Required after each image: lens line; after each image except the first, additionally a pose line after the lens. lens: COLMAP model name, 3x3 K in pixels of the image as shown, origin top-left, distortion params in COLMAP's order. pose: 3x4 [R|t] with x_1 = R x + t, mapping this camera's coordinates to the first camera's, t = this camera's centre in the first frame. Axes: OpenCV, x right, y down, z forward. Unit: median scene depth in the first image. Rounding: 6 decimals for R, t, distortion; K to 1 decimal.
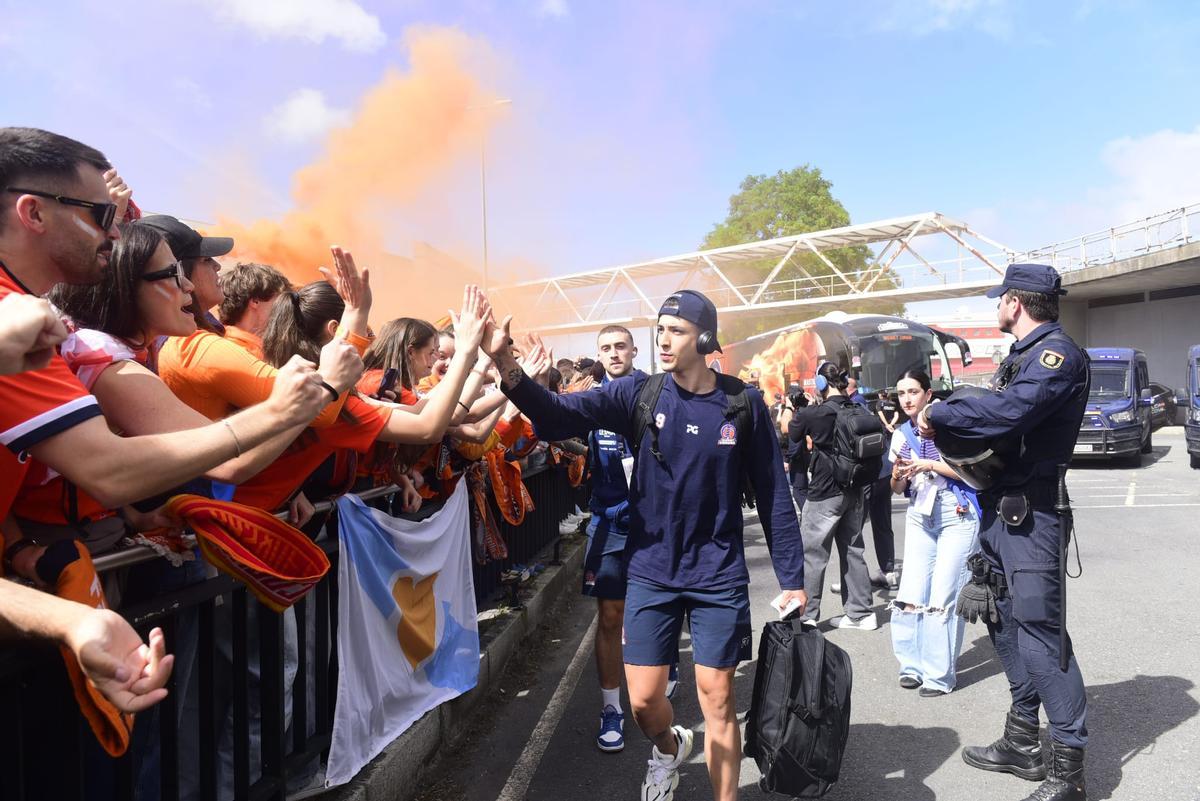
lens RADIAL K [[866.1, 0, 594.4], [0, 866.1, 394.8], [0, 0, 1]] dist [-0.041177, -0.003031]
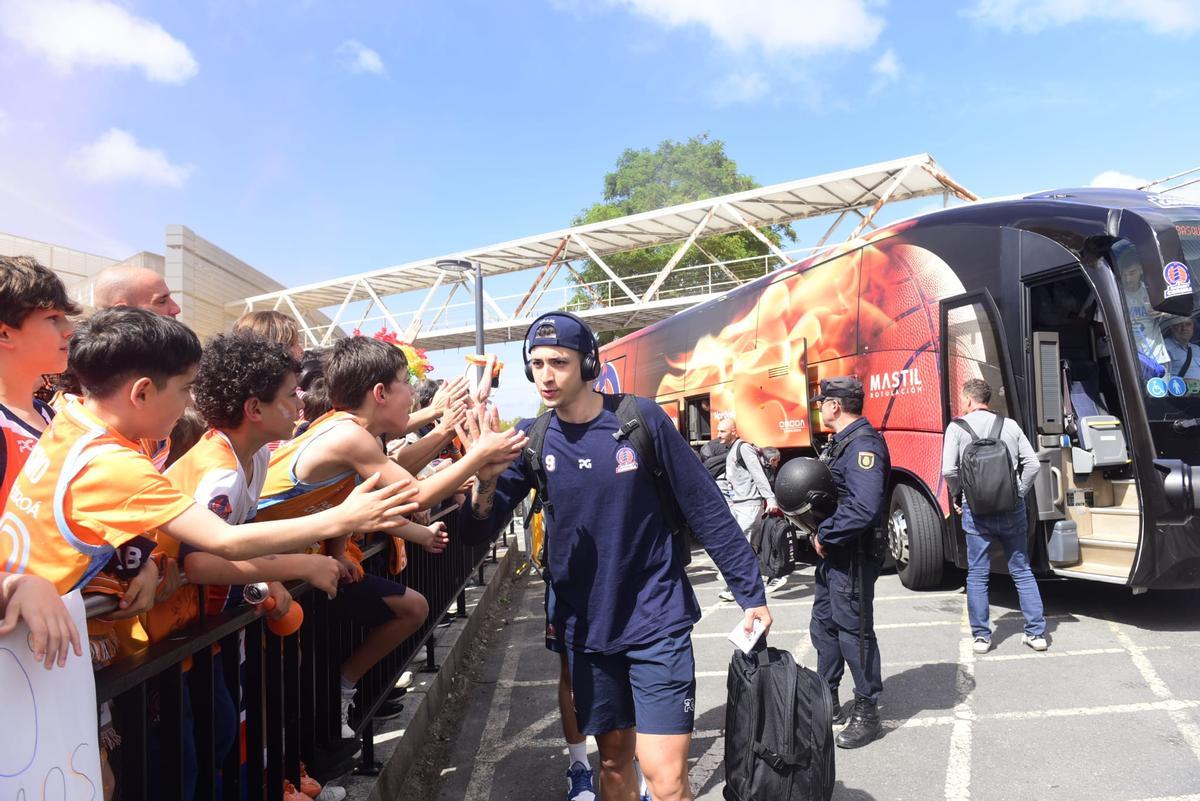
lens RADIAL K [[758.6, 0, 584.0], [0, 758.6, 404.9], [0, 0, 1]] dist [0.042390, -0.116605]
pose [[0.987084, 0.004502, 0.160139, 0.040825], [0.004181, 0.998541, -0.053842, 0.008025], [-0.160148, 0.053816, 0.985625, 0.432027]]
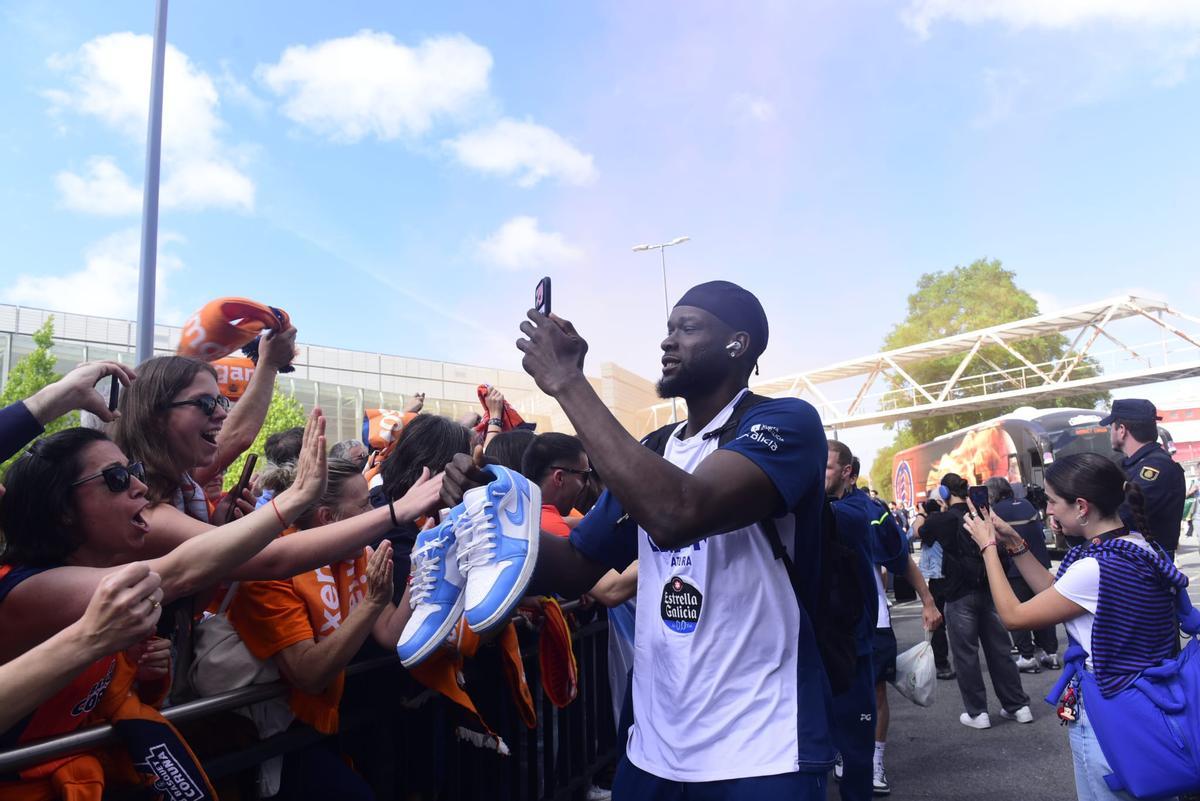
lens RADIAL K [[866.1, 0, 594.4], [0, 866.1, 394.8], [0, 0, 1]] dist [-0.041177, -0.003031]
pose [[0.976028, -0.065154, -0.207664, 0.002823], [0.038815, 0.990953, -0.128477, -0.002573], [0.214156, 0.117336, 0.969726, -0.036054]]
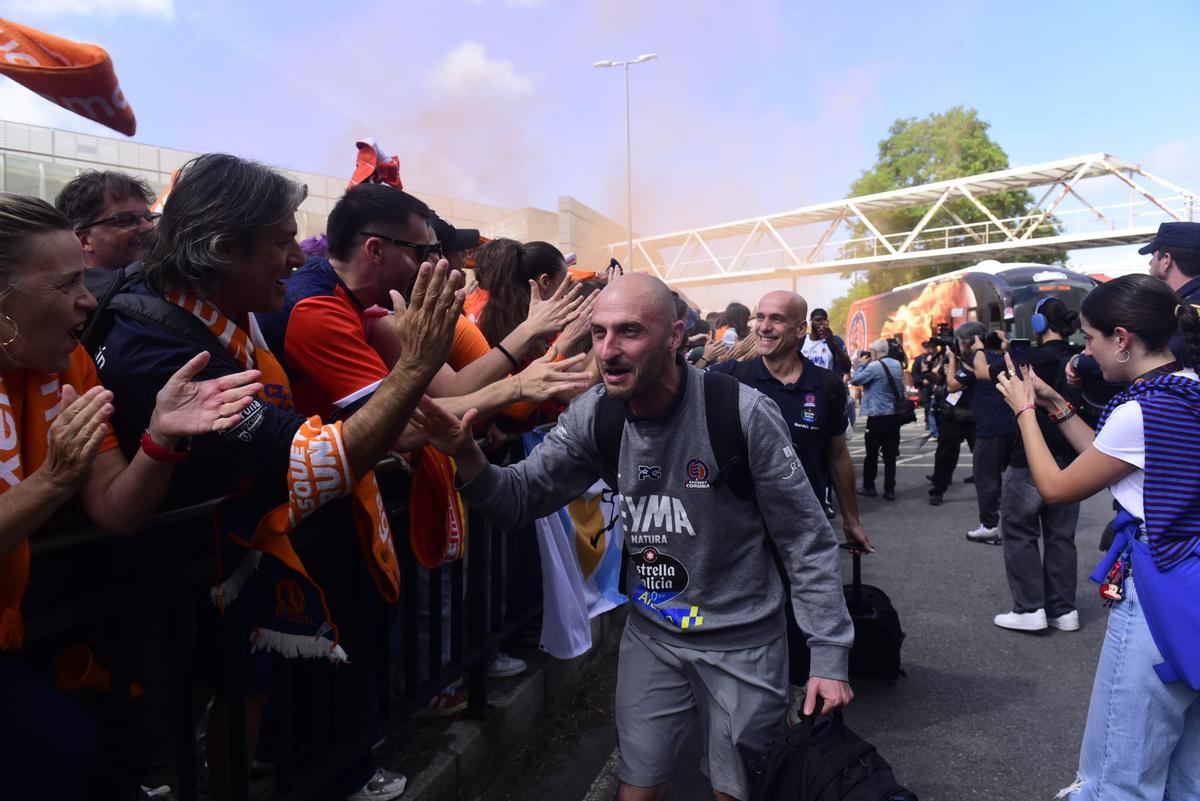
lens RADIAL K [[866.1, 0, 594.4], [0, 866.1, 394.8], [0, 0, 1]] dist [-0.041177, -0.003031]
pose [[0.987218, 0.012487, -0.158887, -0.000710], [-0.003576, 0.998410, 0.056249, 0.000256], [0.159337, -0.054962, 0.985693, -0.014698]]
